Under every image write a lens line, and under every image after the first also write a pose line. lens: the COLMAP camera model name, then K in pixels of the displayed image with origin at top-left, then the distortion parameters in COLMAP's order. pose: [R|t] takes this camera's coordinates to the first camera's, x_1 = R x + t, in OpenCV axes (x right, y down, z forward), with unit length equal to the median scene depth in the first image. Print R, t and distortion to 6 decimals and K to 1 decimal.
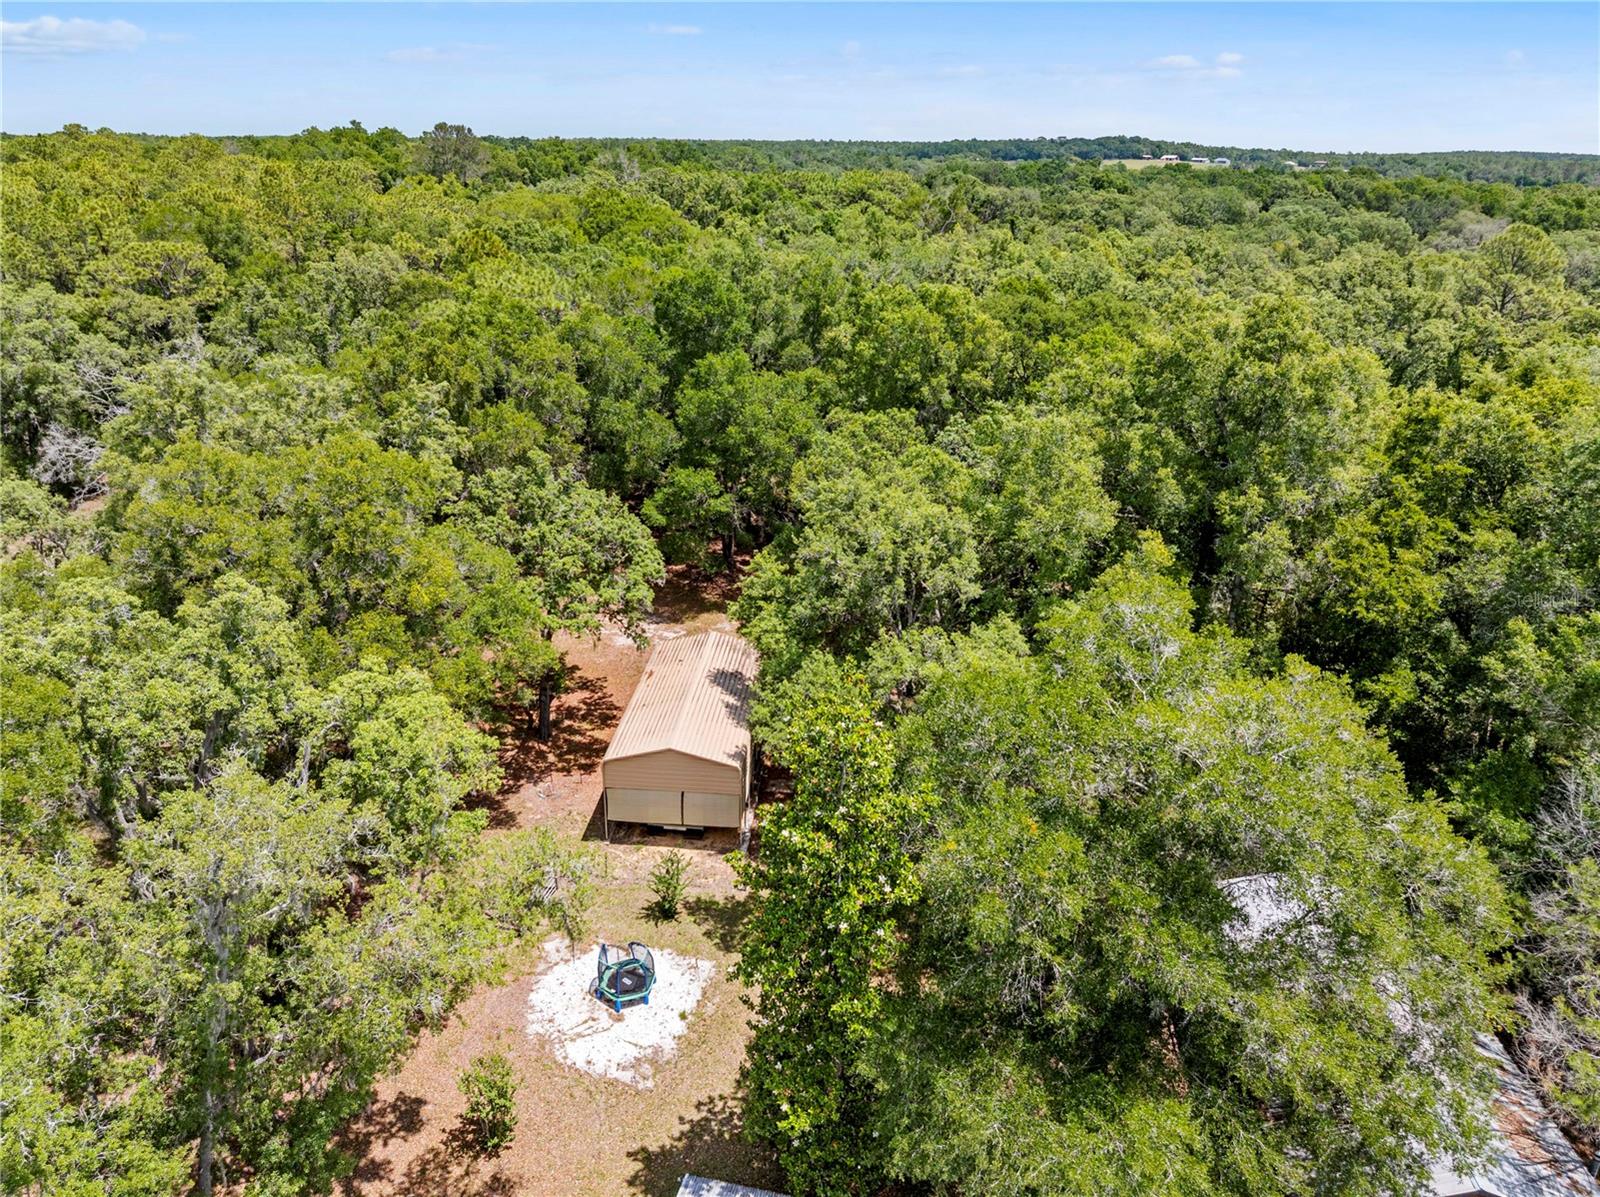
lens RADIAL K [[1121.2, 0, 800.0], [0, 1121.2, 598.5], [0, 0, 1]] dist [-0.042897, 0.005843]
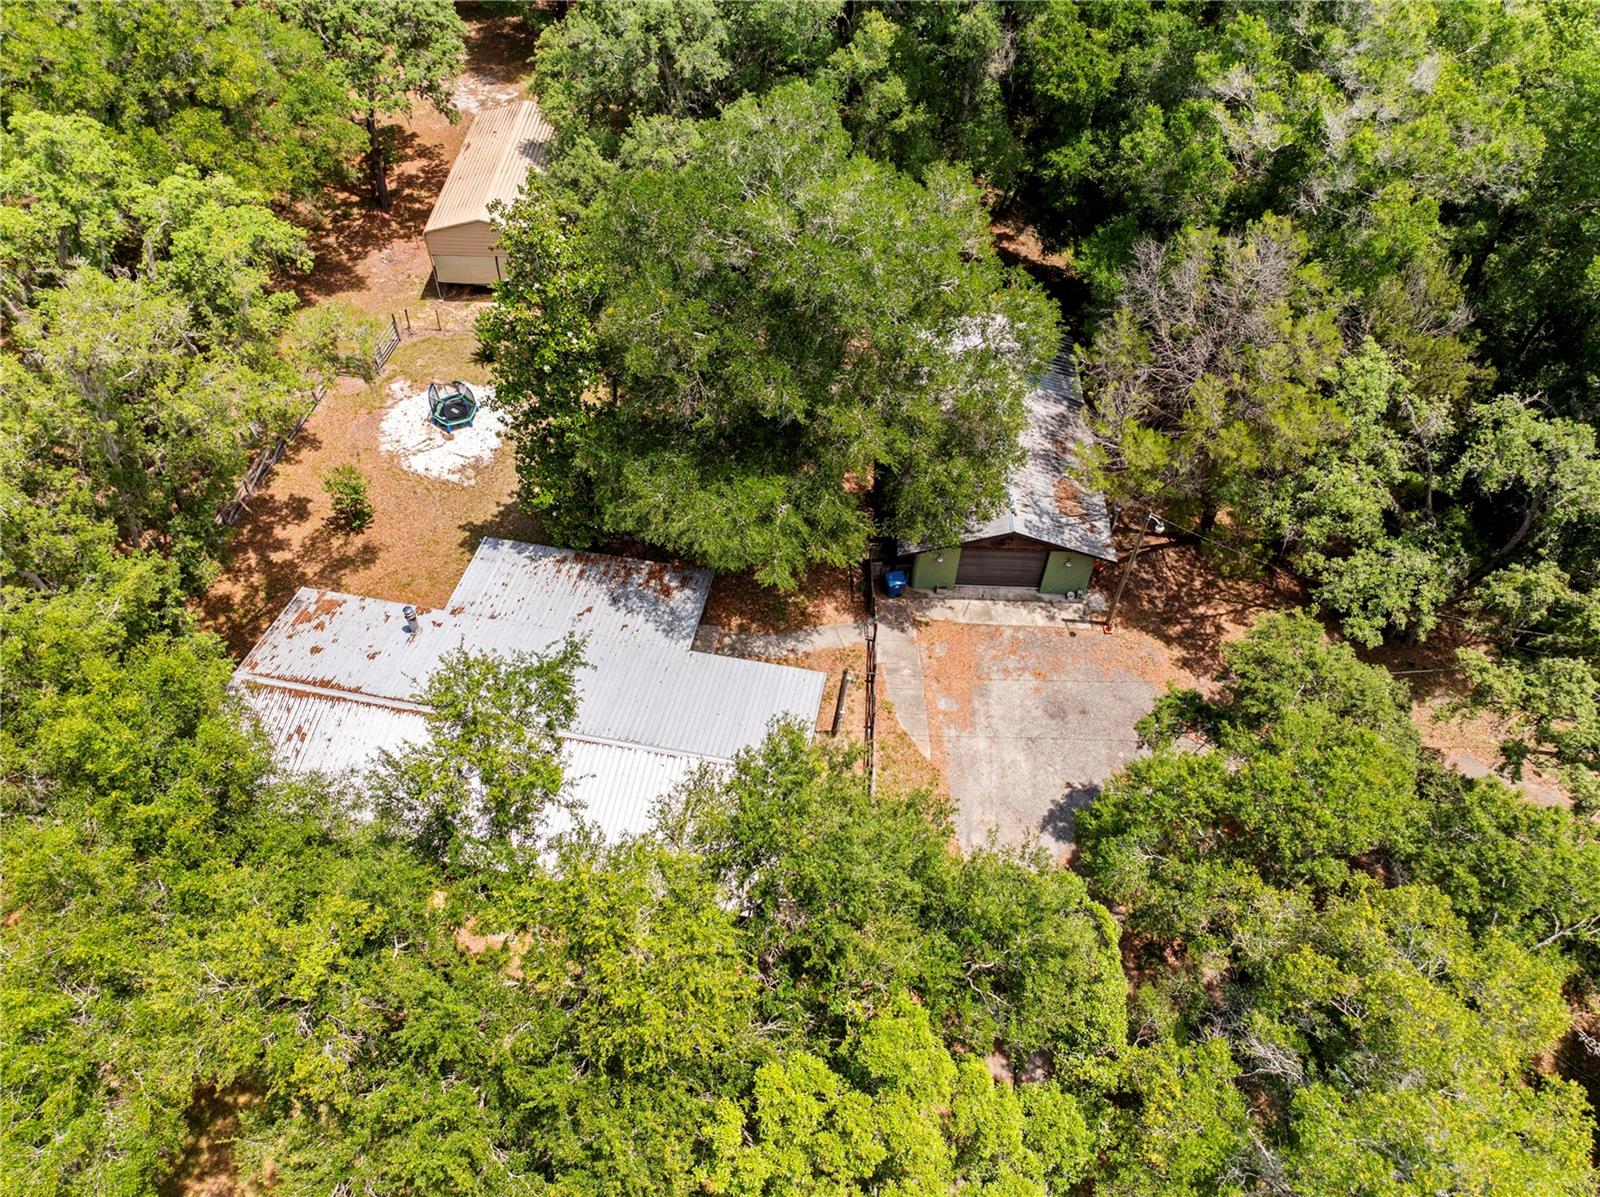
lens RADIAL K [[1121.2, 0, 800.0], [0, 1121.2, 598.5], [0, 0, 1]] dist [-0.042897, 0.005843]
pose [[0.999181, -0.030694, 0.026363, 0.196866], [0.014308, 0.877498, 0.479366, -0.079332], [-0.037847, -0.478596, 0.877219, -0.252169]]
